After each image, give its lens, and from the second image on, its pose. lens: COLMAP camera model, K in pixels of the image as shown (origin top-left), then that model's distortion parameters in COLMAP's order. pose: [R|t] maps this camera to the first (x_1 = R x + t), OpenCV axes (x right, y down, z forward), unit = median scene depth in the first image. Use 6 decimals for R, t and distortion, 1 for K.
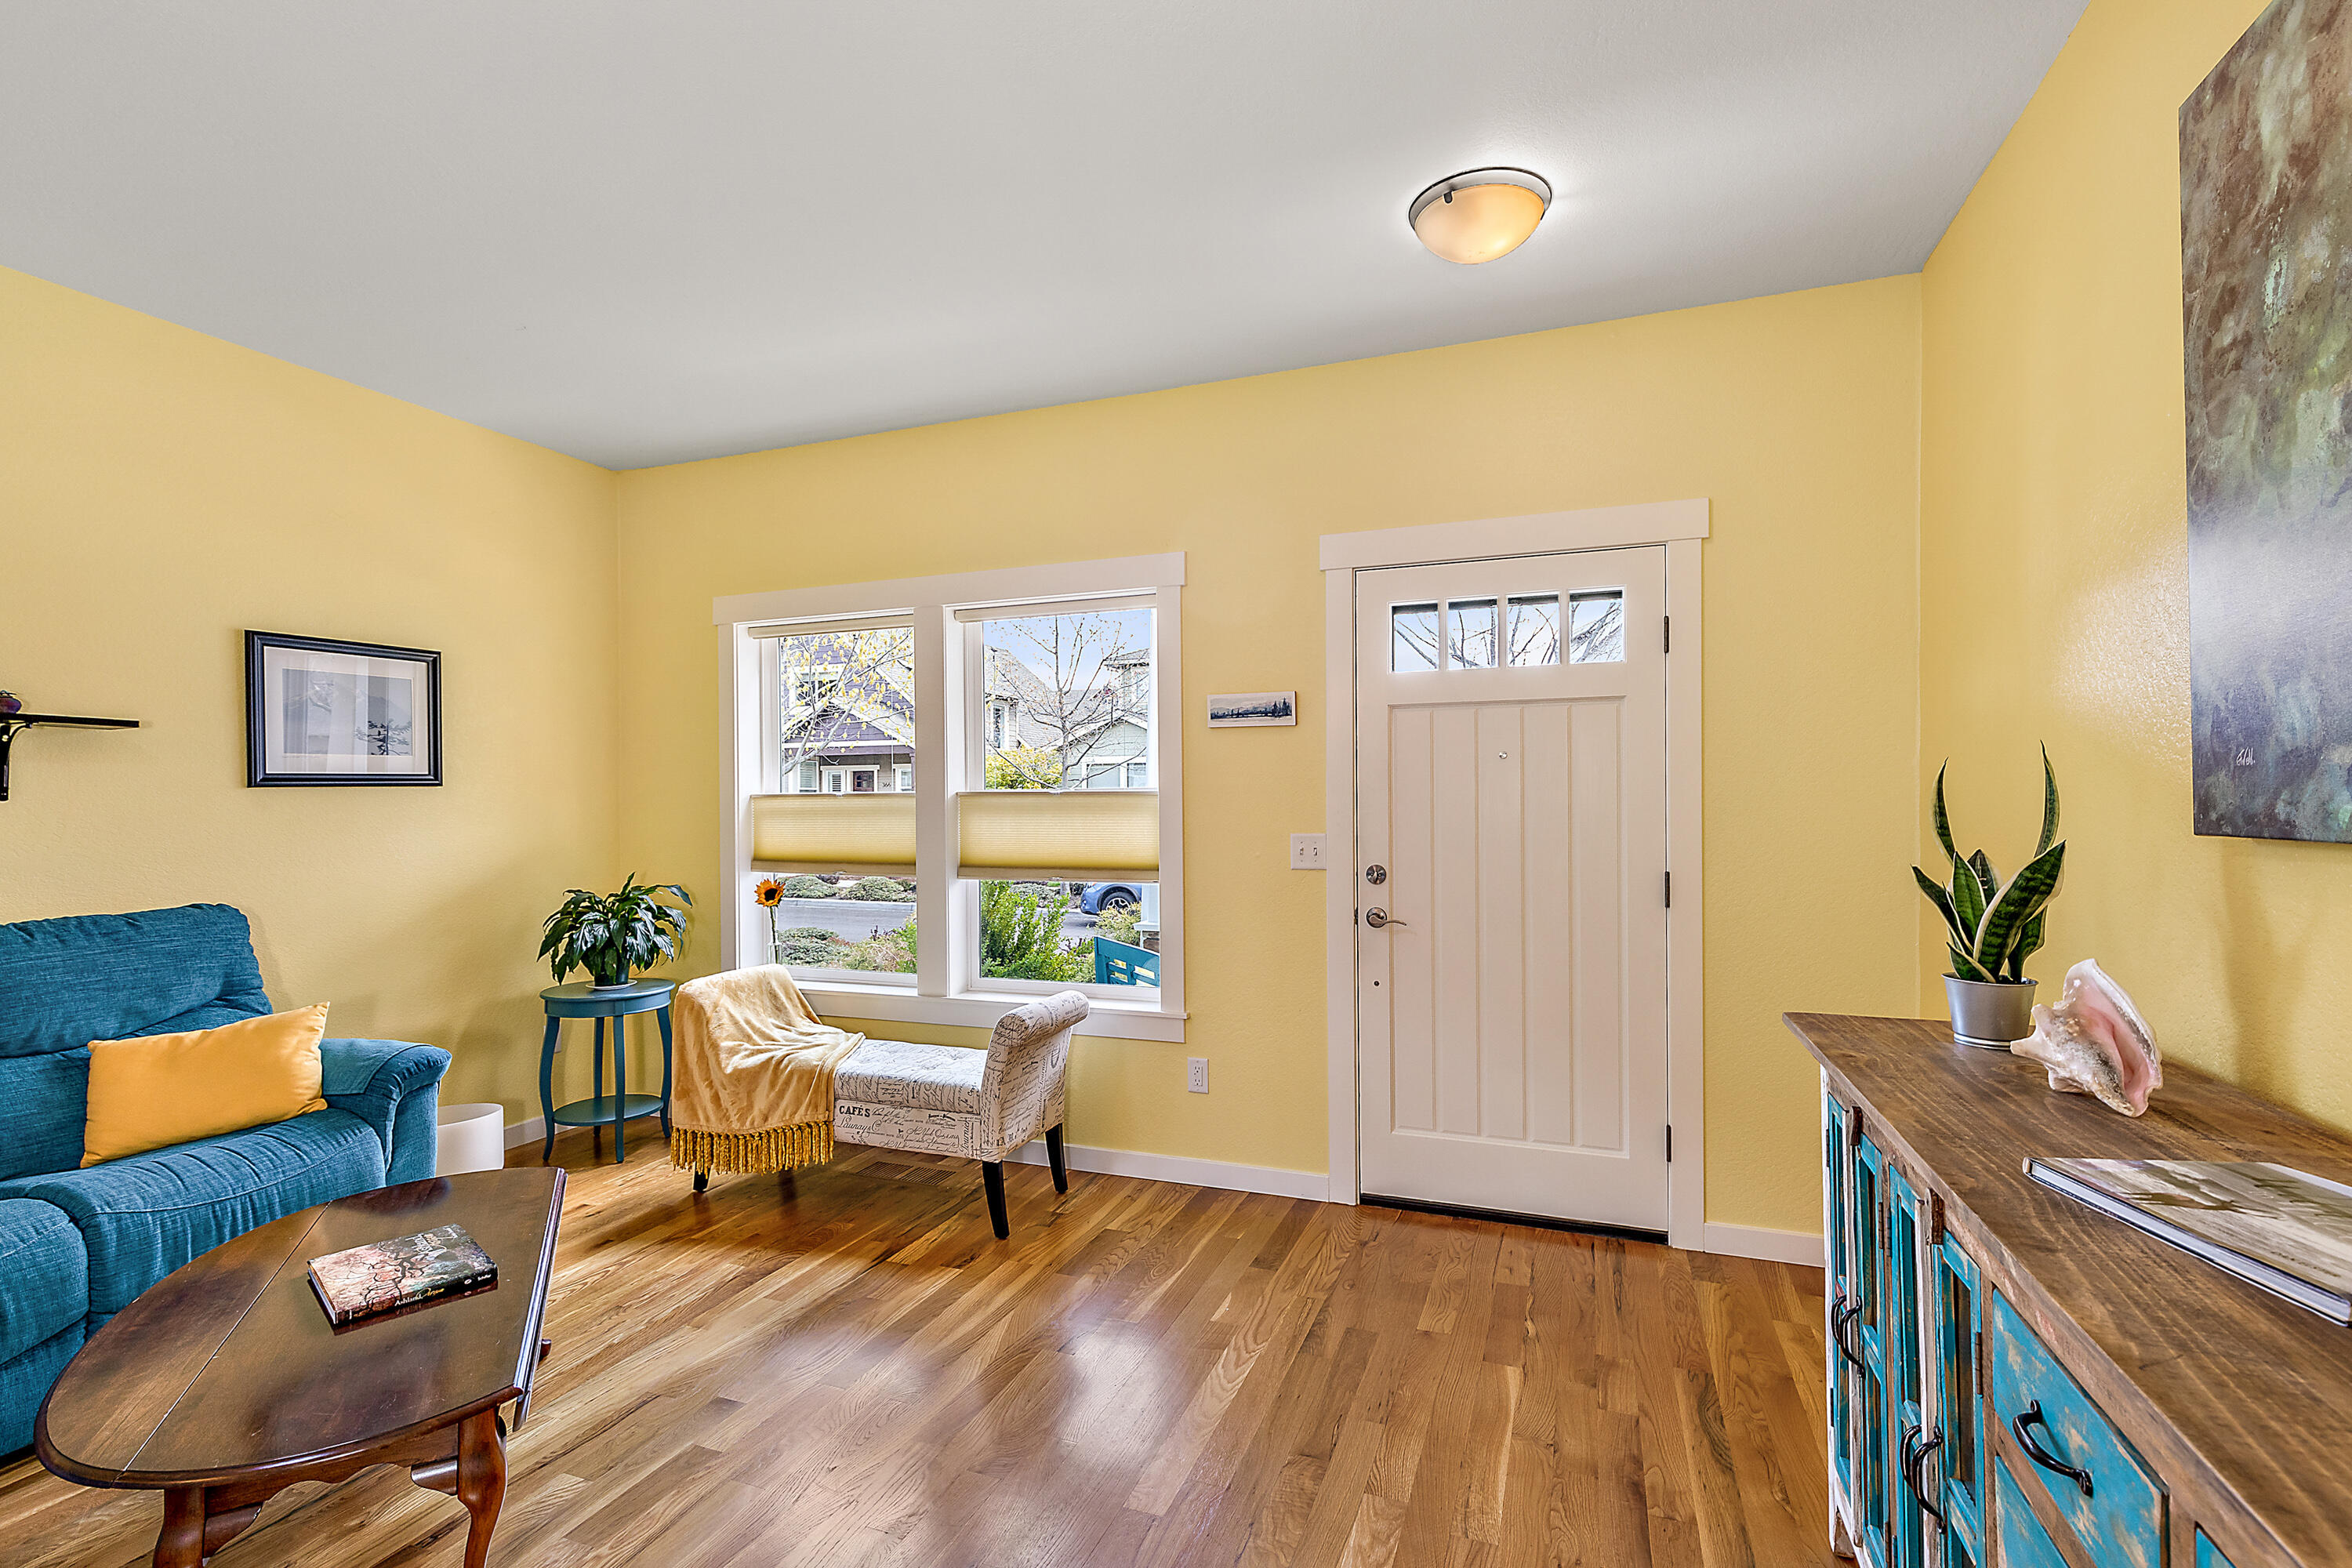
lens RADIAL K [[1082.2, 0, 1178.0], [0, 1082.2, 788.6], [0, 0, 1]] dist [0.003122, -0.000302]
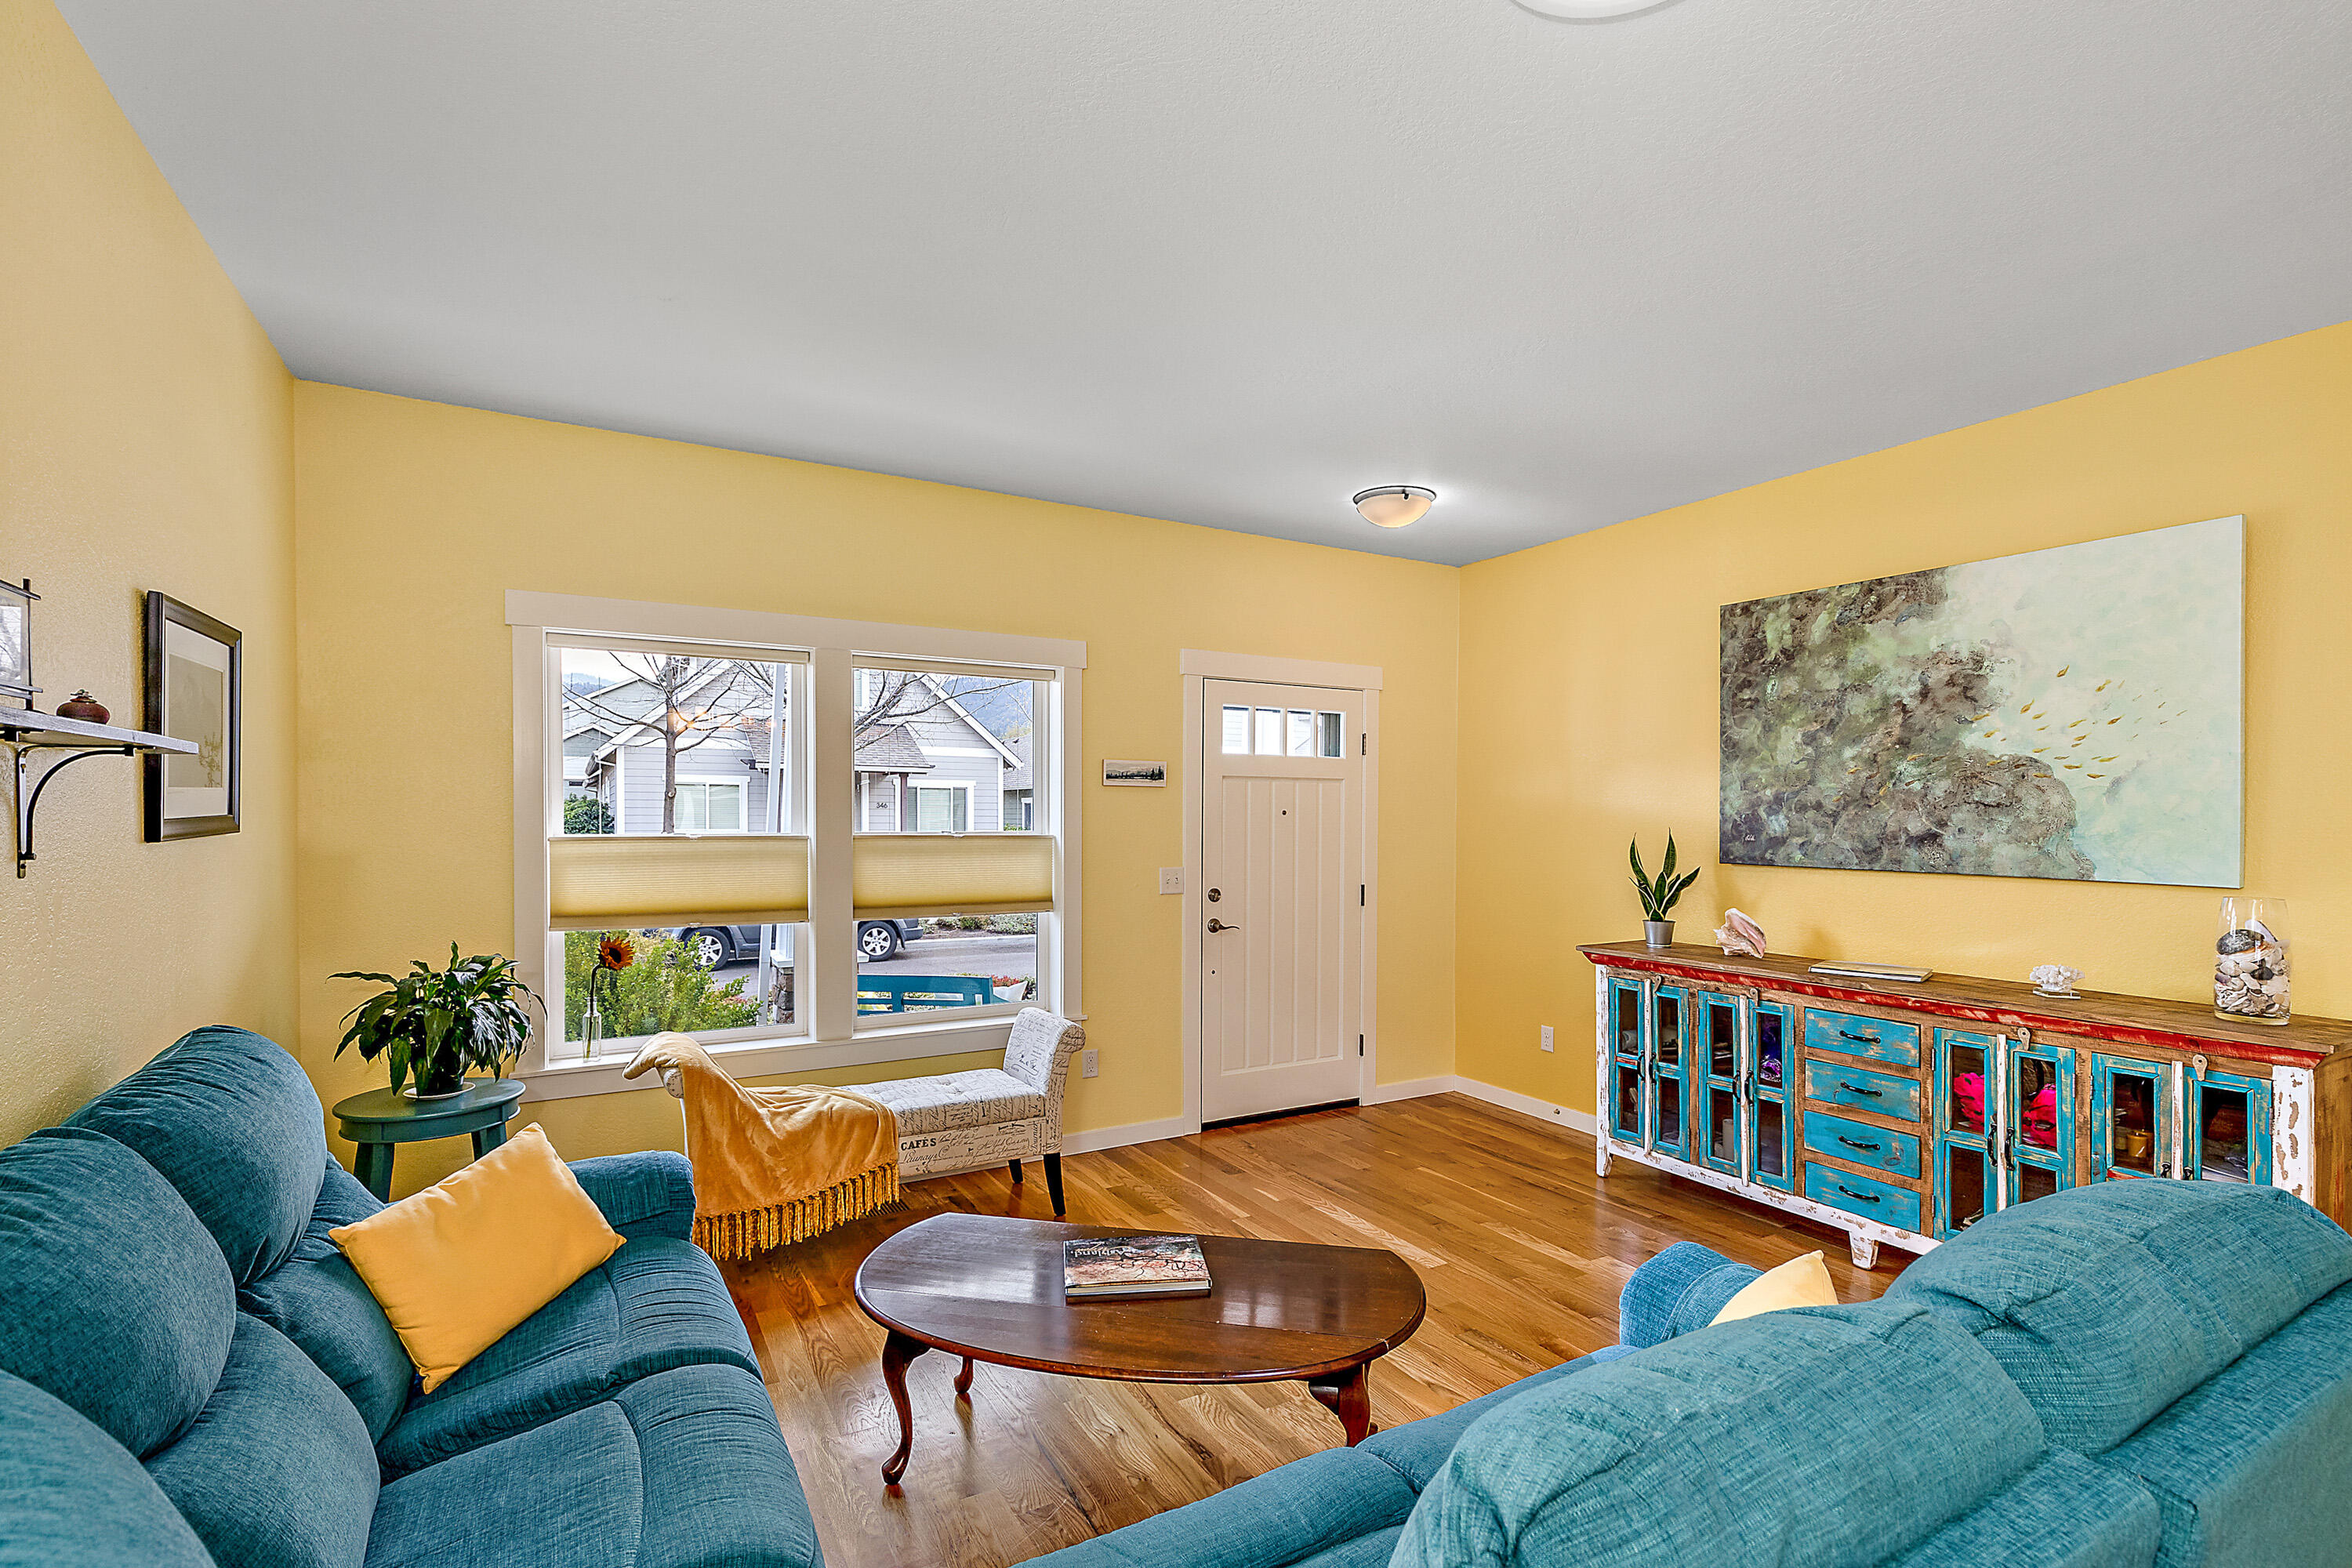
lens RADIAL K [[1113.1, 0, 1194.1], [0, 1113.1, 804.1], [0, 0, 1]] dist [0.021009, -0.000220]
pose [[0.615973, 0.016259, 0.787600, -1.012668], [-0.019407, 0.999797, -0.005462, -0.031876], [-0.787528, -0.011921, 0.616163, 0.128026]]
